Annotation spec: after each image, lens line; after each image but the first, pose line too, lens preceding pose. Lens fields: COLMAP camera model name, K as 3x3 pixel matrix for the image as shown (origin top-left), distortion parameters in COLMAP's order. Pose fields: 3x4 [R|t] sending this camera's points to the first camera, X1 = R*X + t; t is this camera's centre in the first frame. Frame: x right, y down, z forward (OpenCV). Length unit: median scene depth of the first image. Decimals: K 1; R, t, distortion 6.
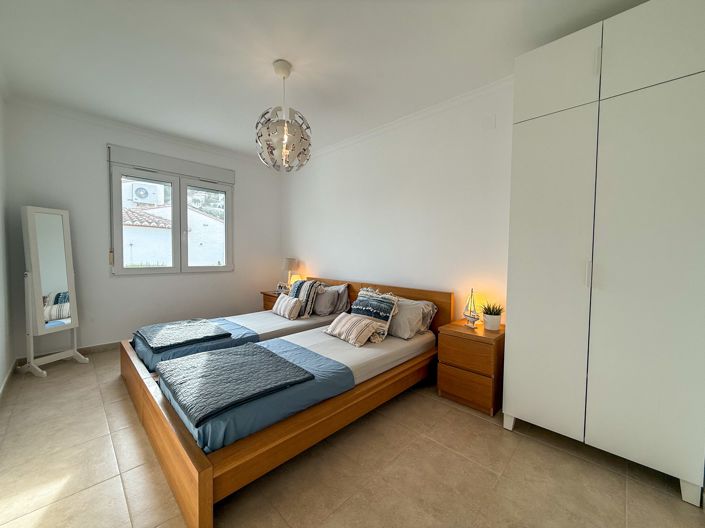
lens RADIAL K [[281.3, 0, 350.6], [0, 281.3, 263.1], [0, 0, 1]] dist [0.001540, 0.000031]
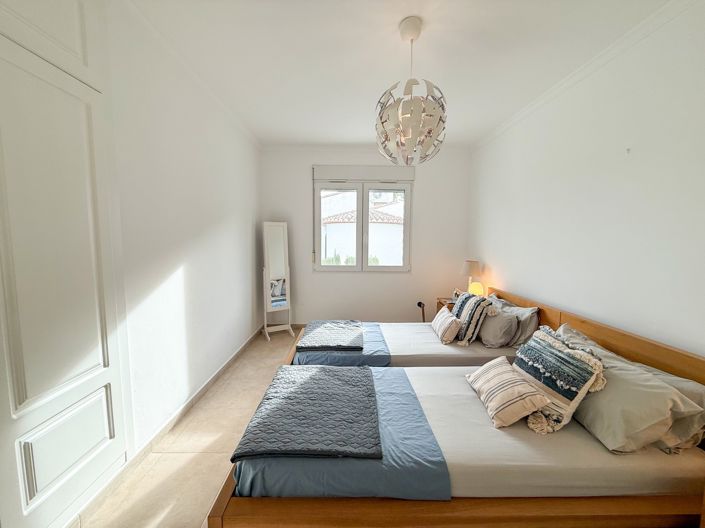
lens RADIAL K [[281.3, 0, 350.6], [0, 281.3, 263.1], [0, 0, 1]] dist [0.001540, 0.000031]
pose [[0.713533, 0.056217, -0.698363, 0.180173], [-0.026522, 0.998229, 0.053258, -0.078318], [0.700120, -0.019479, 0.713760, 0.276592]]
